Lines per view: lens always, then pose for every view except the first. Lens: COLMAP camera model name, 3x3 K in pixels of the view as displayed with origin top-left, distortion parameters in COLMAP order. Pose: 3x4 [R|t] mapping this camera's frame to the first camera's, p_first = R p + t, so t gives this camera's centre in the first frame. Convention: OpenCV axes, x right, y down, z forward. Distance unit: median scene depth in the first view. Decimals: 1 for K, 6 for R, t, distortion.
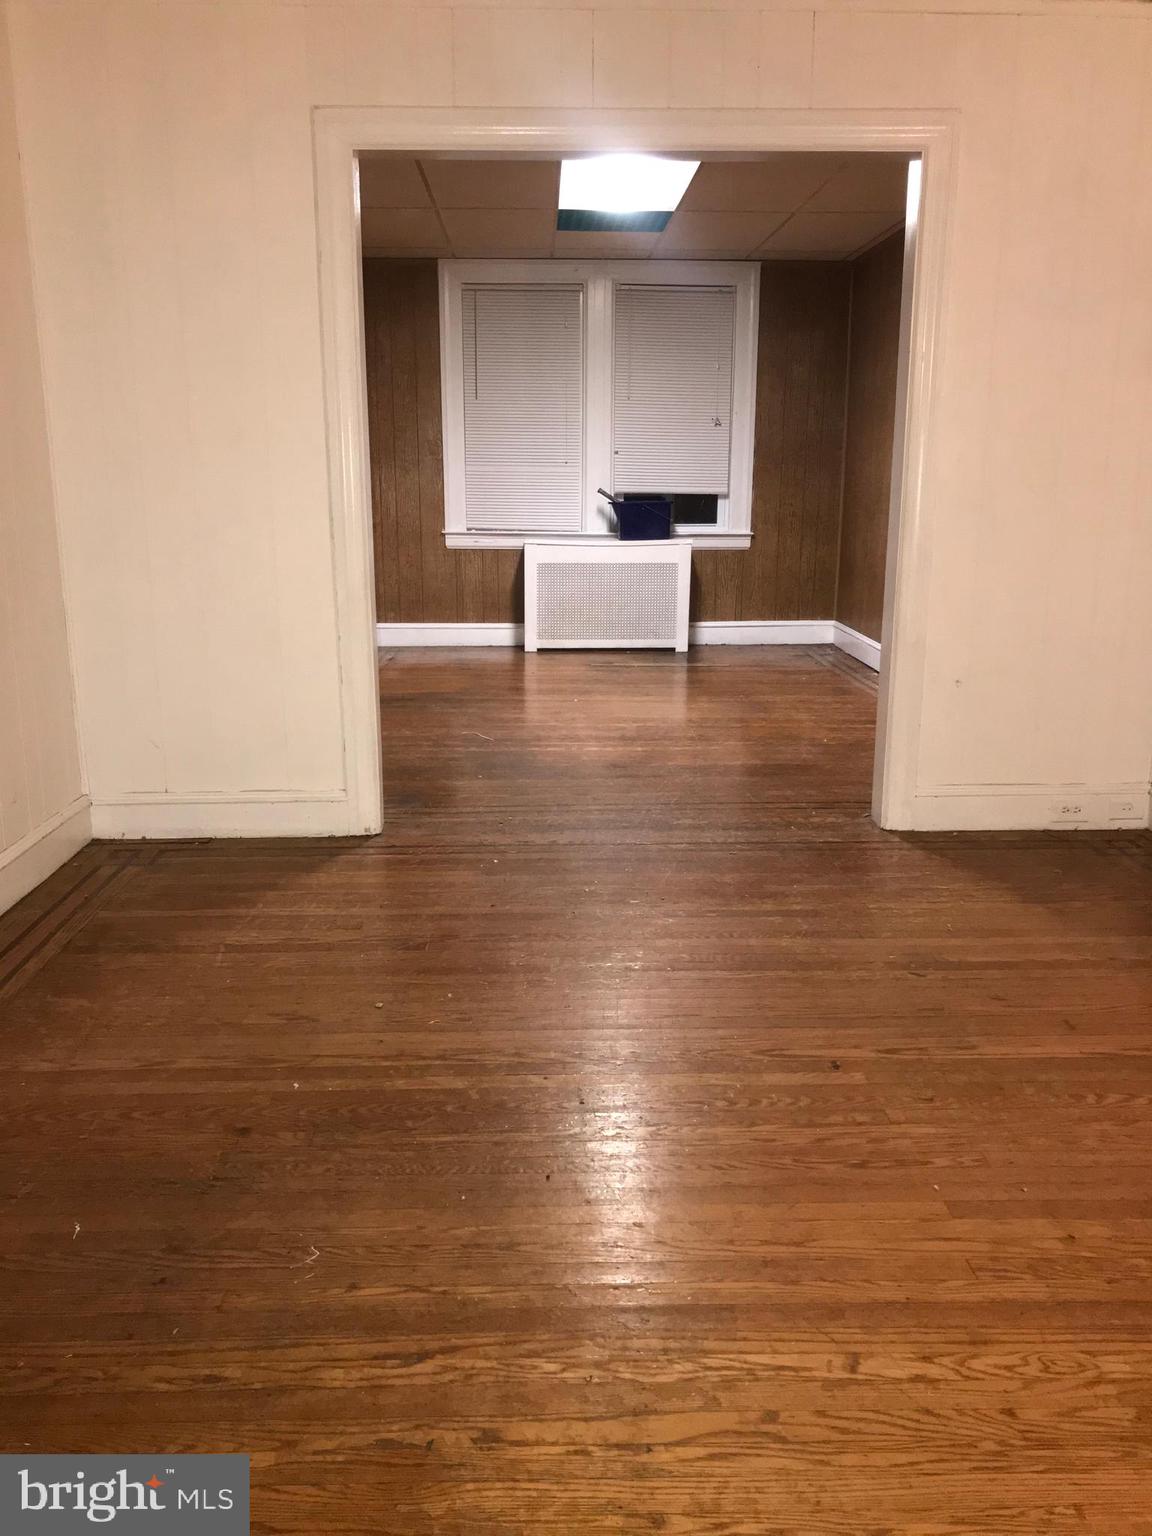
lens RADIAL K [[1257.1, 0, 576.0], [0, 1257.1, 768.0], [0, 0, 1]] dist [0.035114, -0.006713]
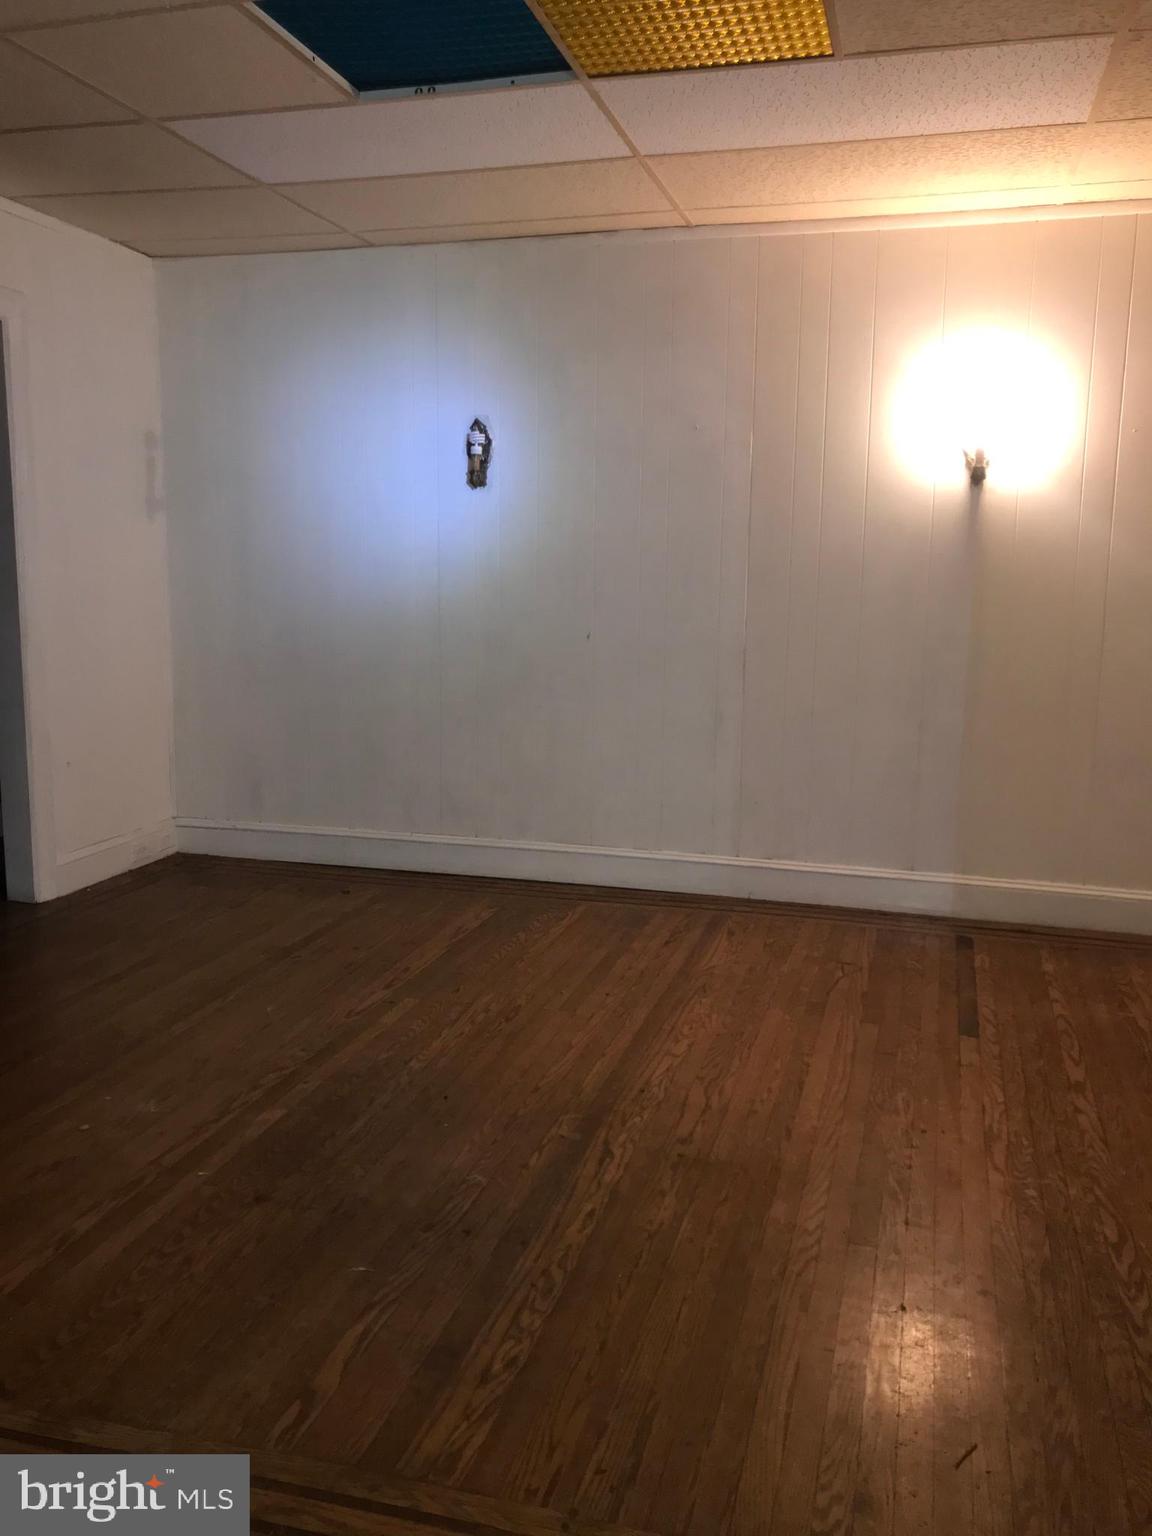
lens RADIAL K [[1257.1, 0, 576.0], [0, 1257.1, 768.0], [0, 0, 1]] dist [0.035114, -0.006713]
pose [[0.297272, -0.148648, 0.943151, -1.232330], [0.207695, 0.974220, 0.088082, -0.127294], [-0.931929, 0.169704, 0.320482, 0.340969]]
